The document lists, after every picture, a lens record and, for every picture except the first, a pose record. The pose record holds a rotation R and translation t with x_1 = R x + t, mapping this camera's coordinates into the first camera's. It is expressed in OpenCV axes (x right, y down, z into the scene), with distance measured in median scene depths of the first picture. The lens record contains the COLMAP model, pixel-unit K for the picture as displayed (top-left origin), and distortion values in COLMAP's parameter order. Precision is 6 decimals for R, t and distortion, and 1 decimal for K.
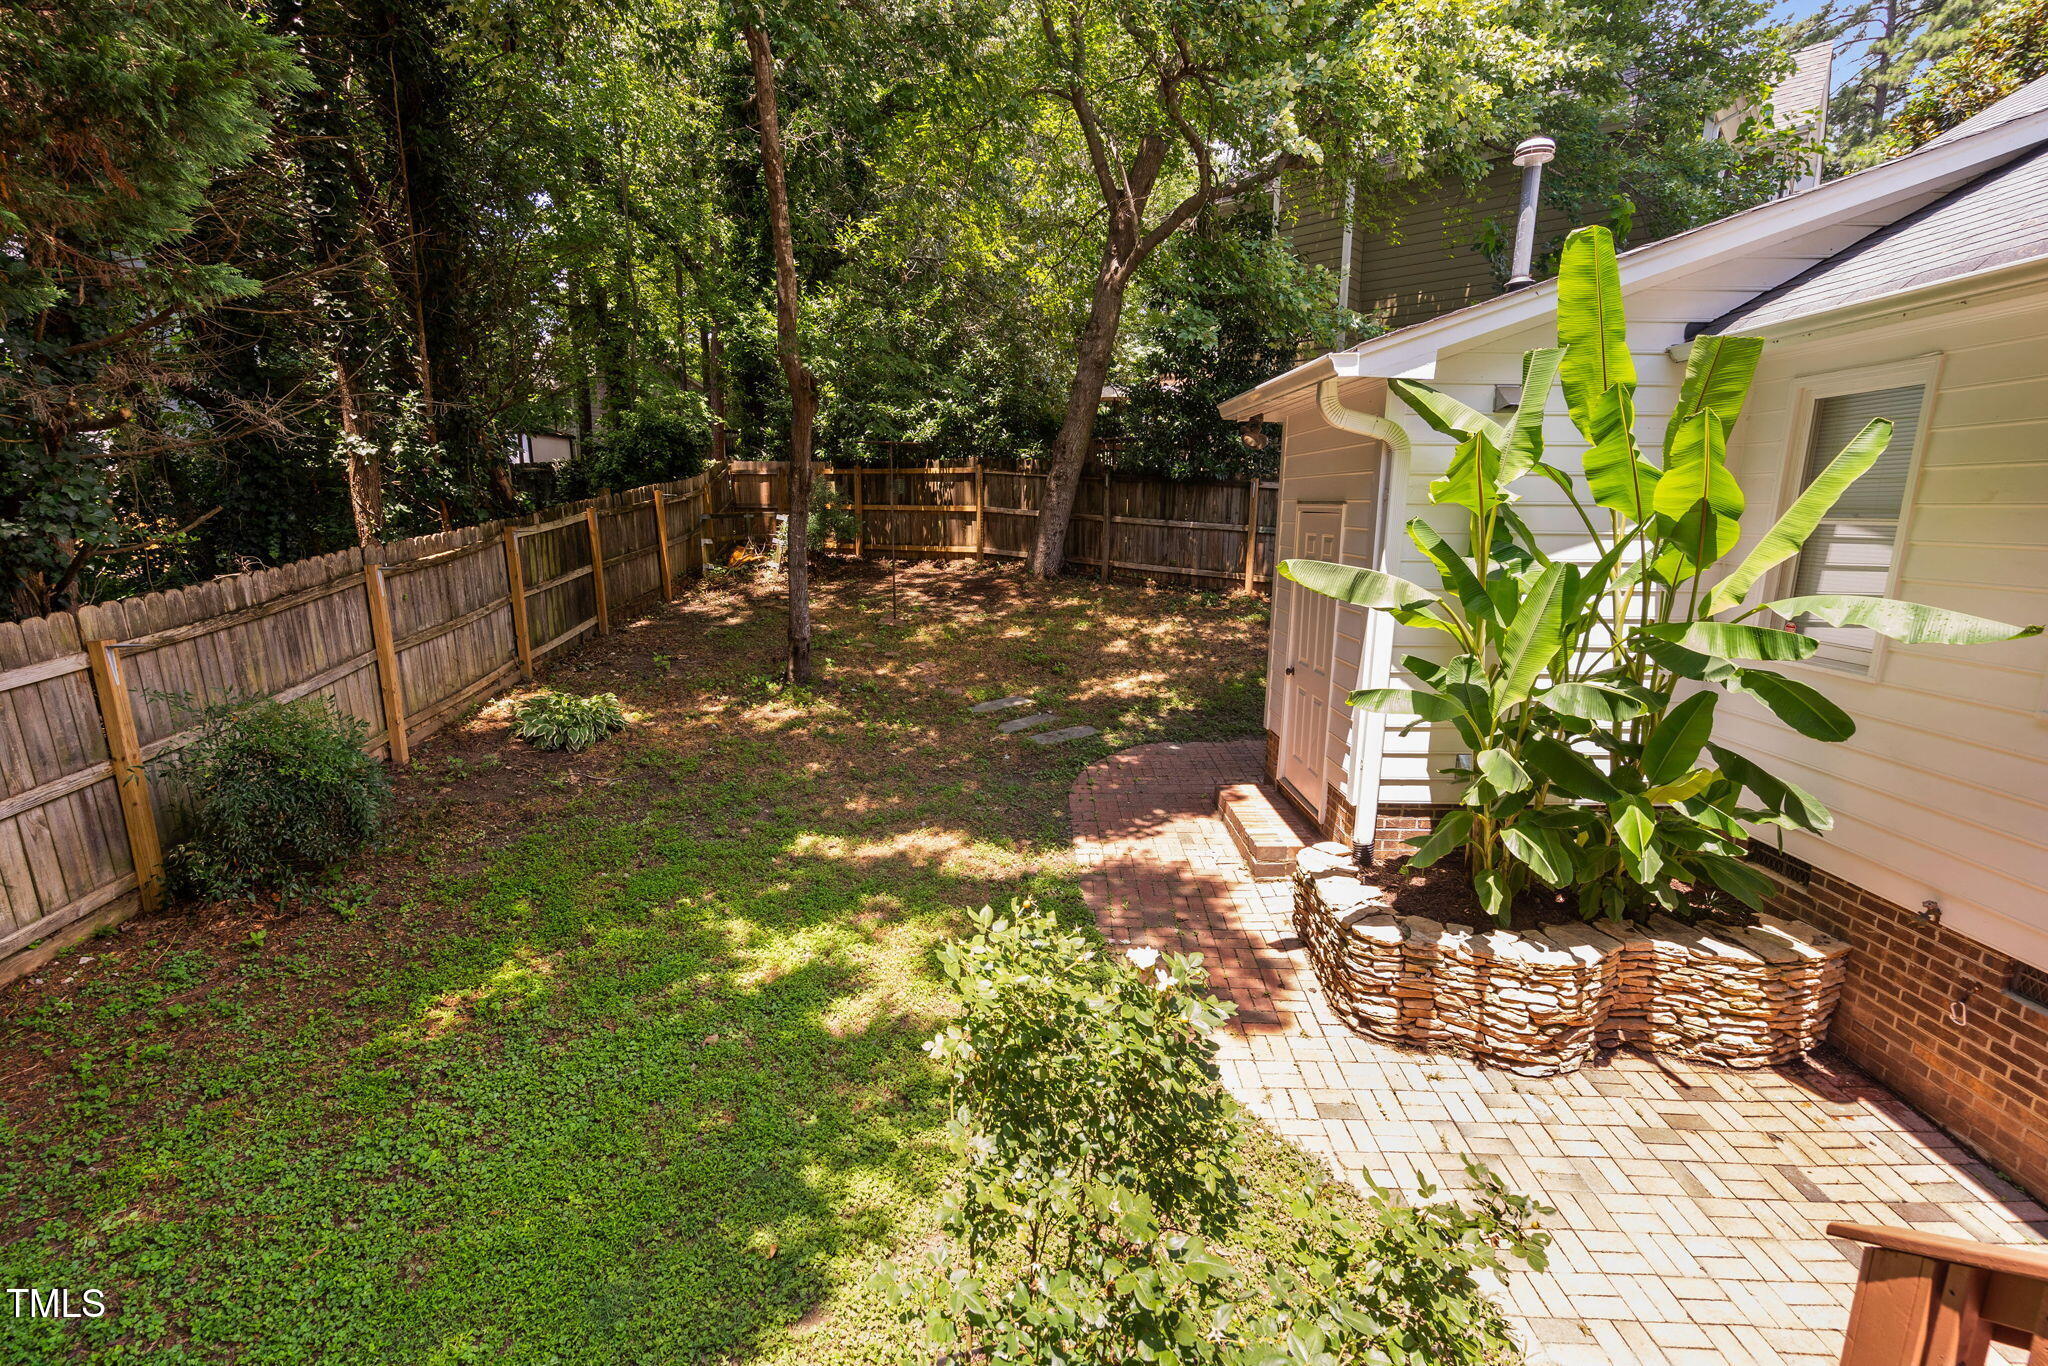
lens RADIAL K [[925.7, 0, 1016.6], [0, 925.7, 686.5], [0, 0, 1]] dist [-0.001454, 0.000576]
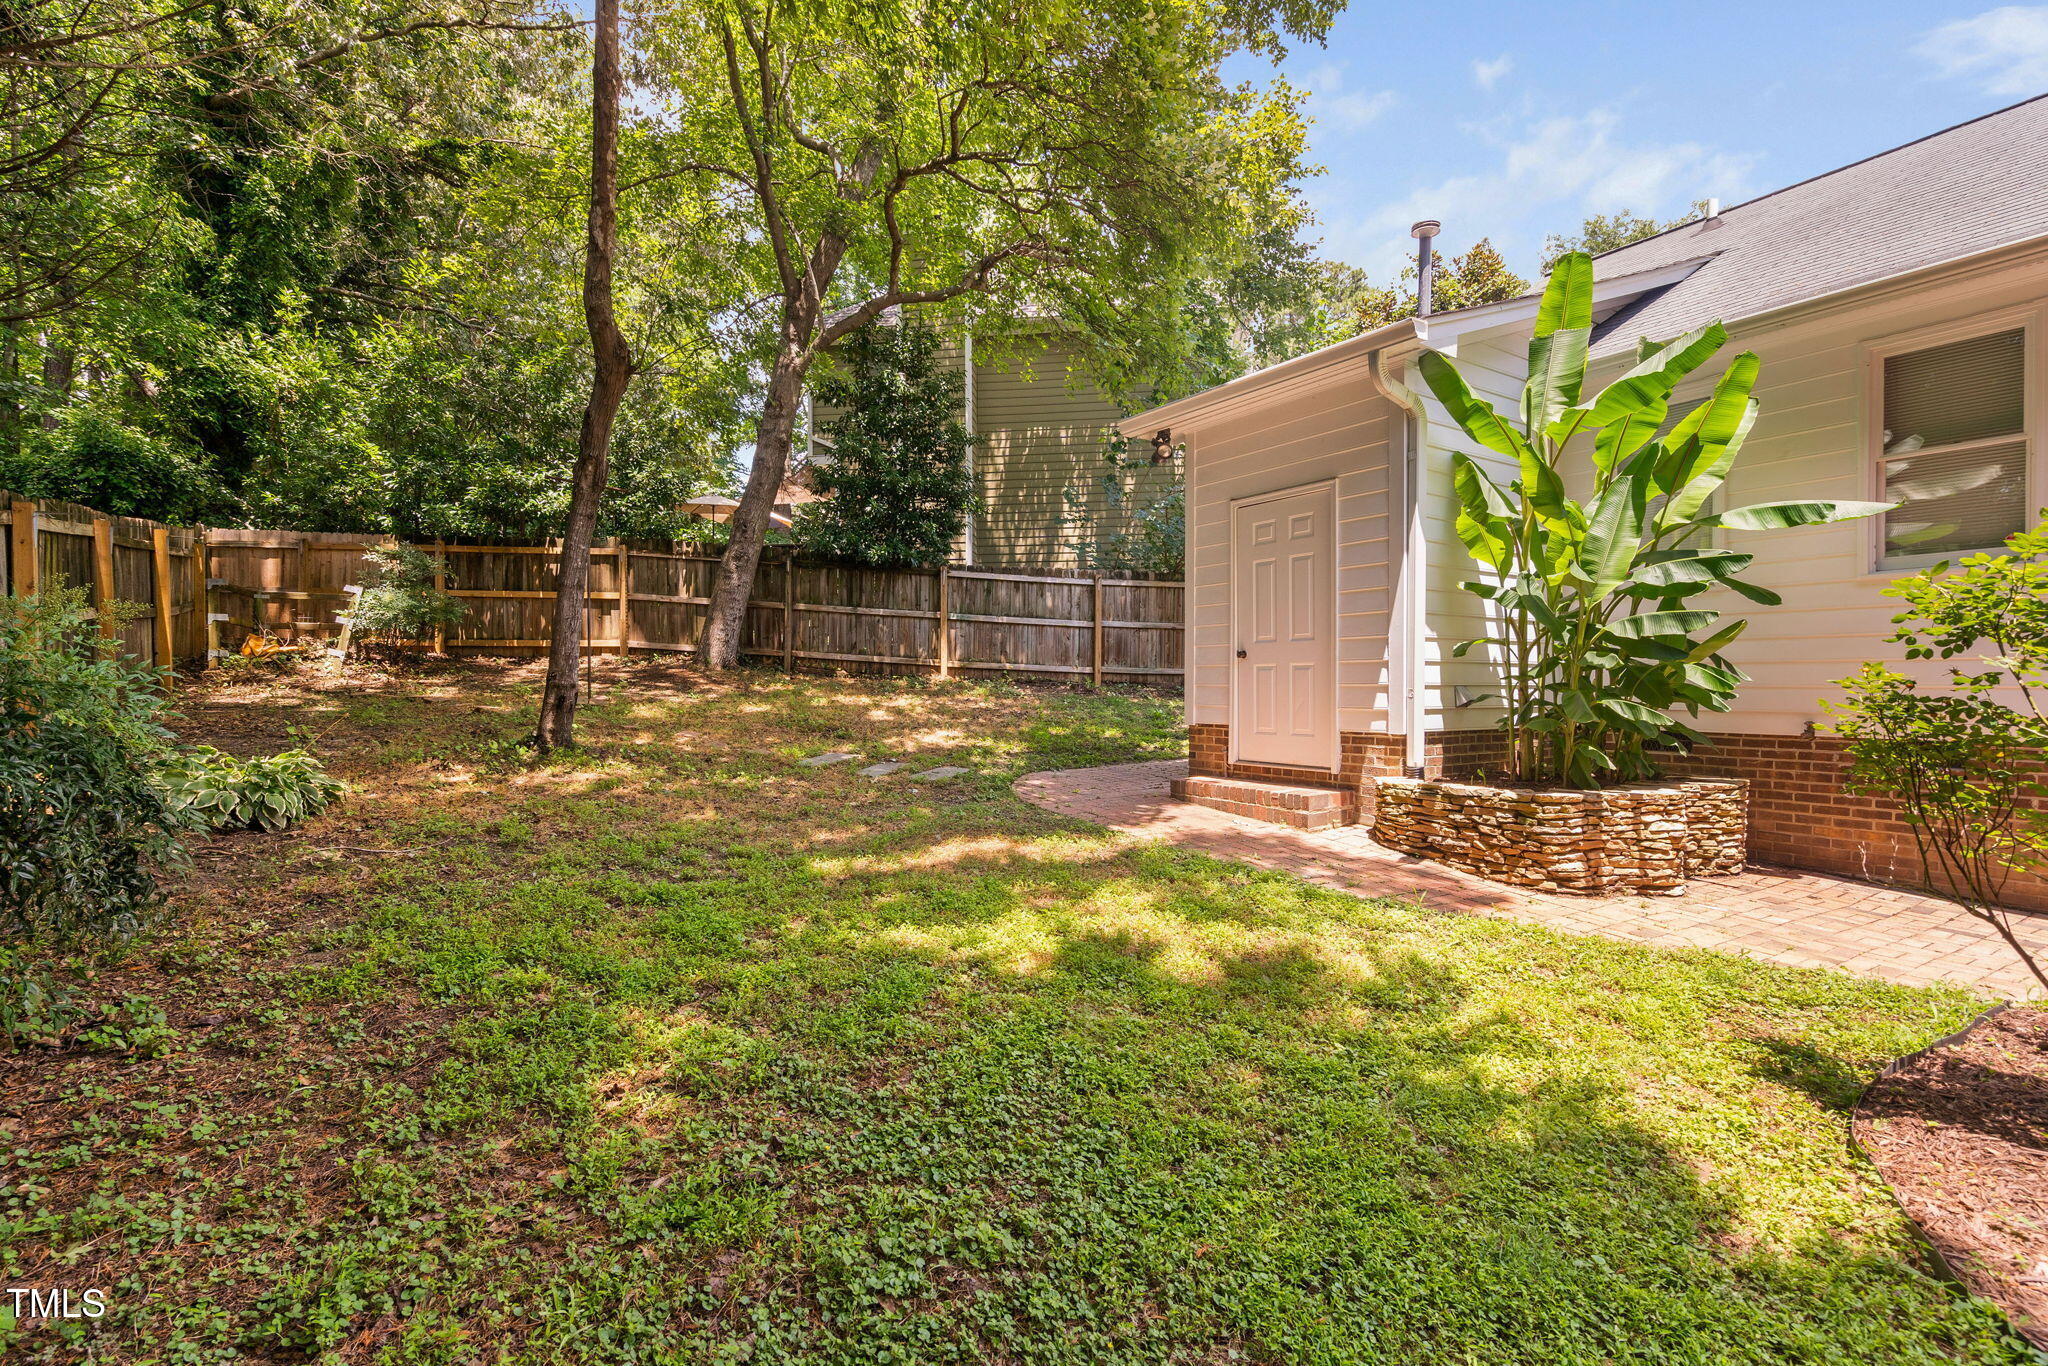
lens RADIAL K [[933.4, 0, 1013.7], [0, 933.4, 689.9], [0, 0, 1]] dist [0.001850, 0.001085]
pose [[0.833439, -0.008969, 0.552539, -0.290599], [0.112670, 0.981624, -0.154015, 0.089920], [-0.541004, 0.190617, 0.819134, 0.153826]]
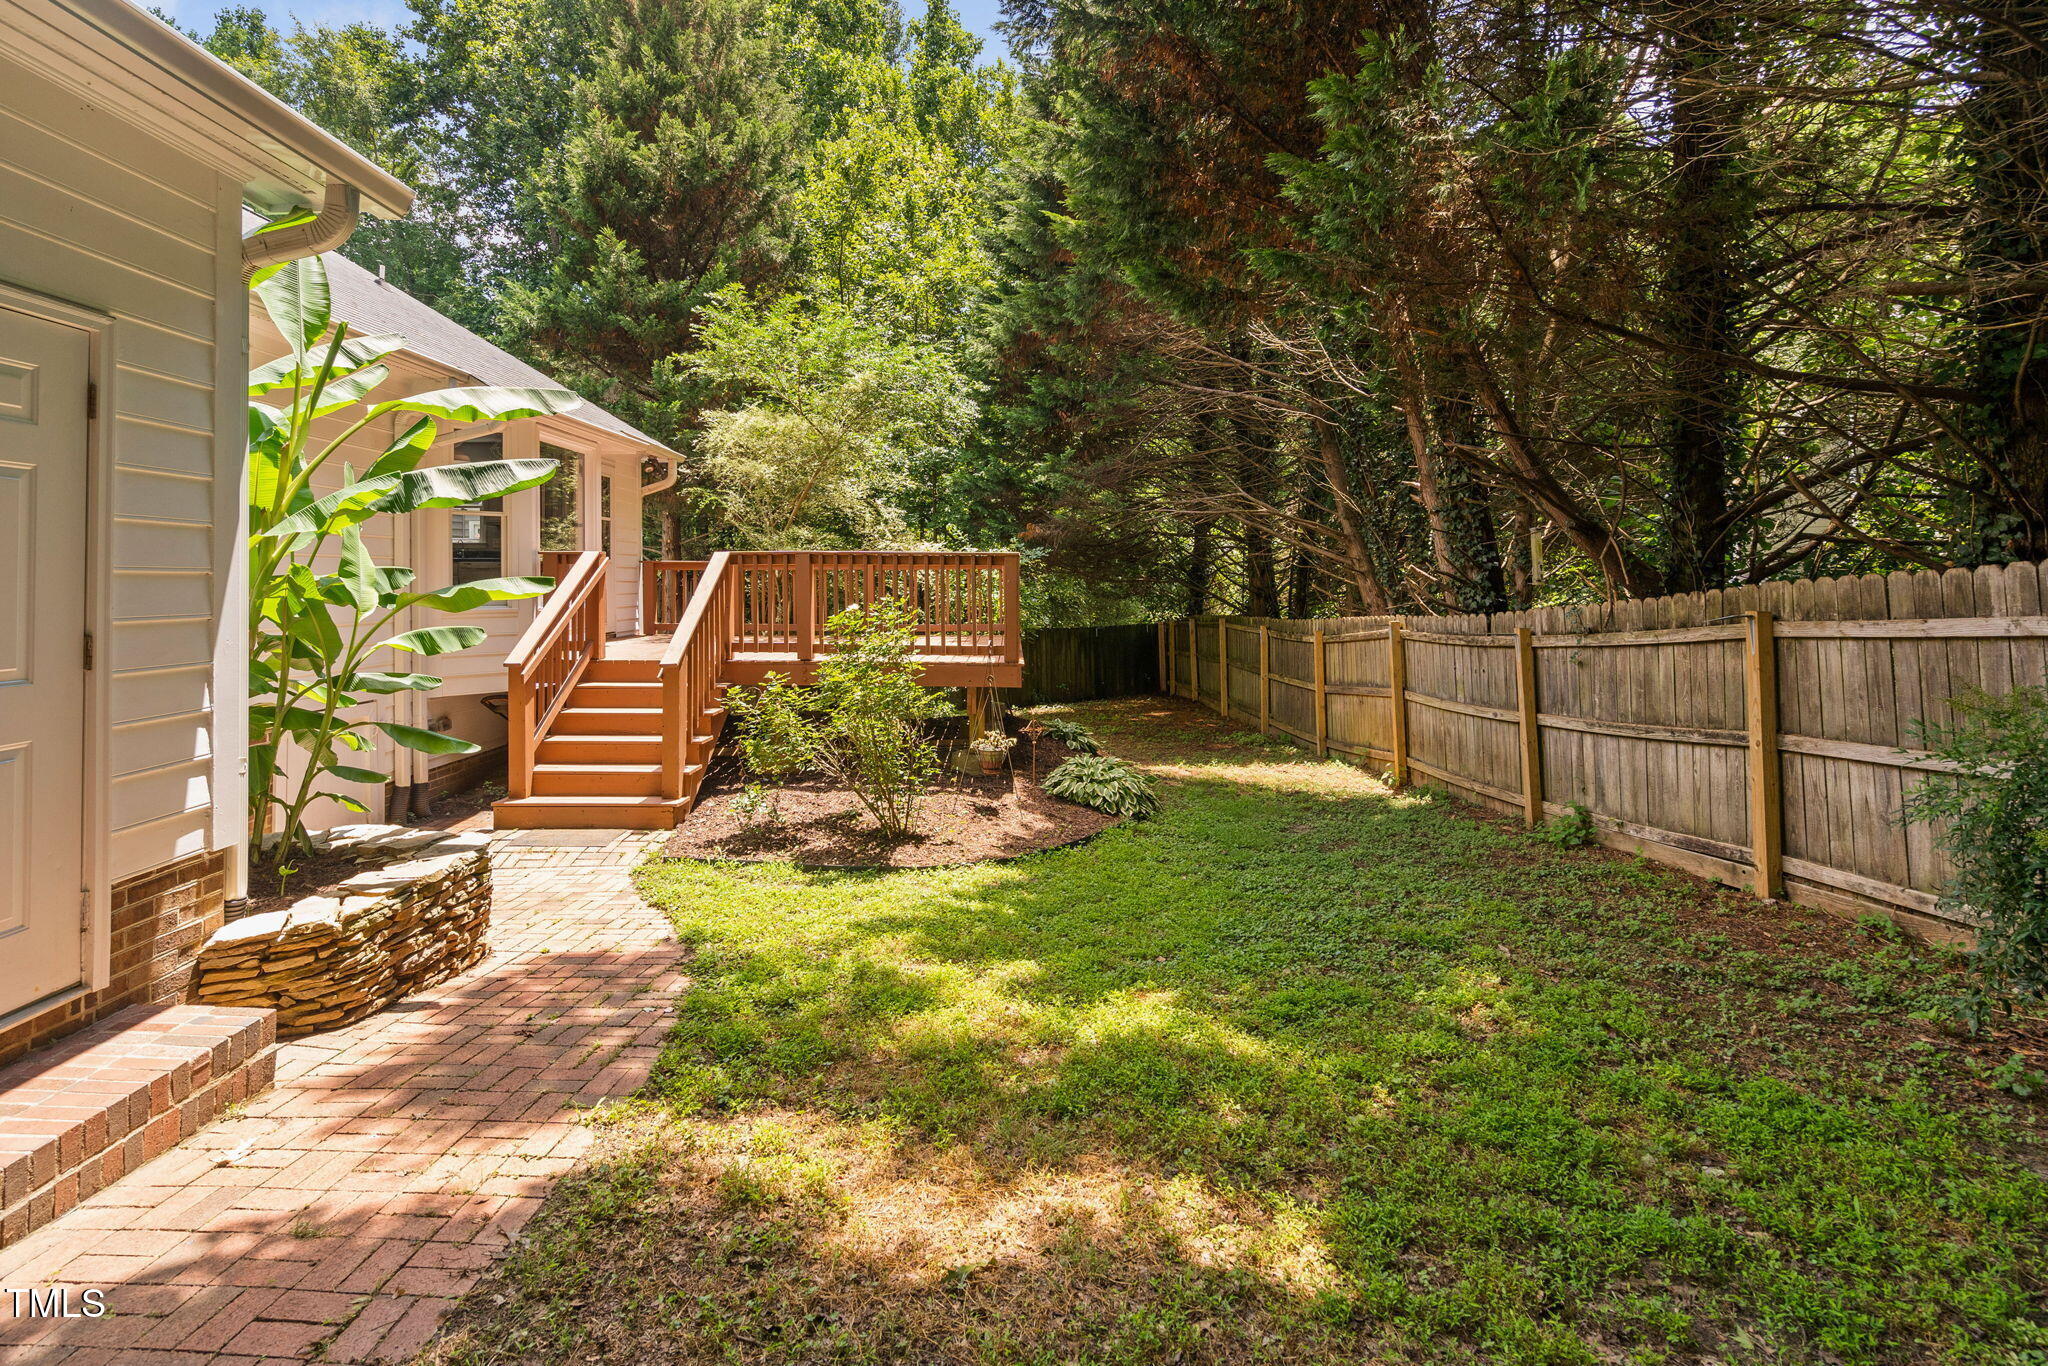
lens RADIAL K [[957.0, 0, 1017.1], [0, 957.0, 537.5], [0, 0, 1]] dist [0.000165, 0.000685]
pose [[-0.999926, -0.011429, 0.004214, -0.068640], [-0.010689, 0.989166, 0.146410, -0.075070], [-0.005841, 0.146354, -0.989215, 0.726230]]
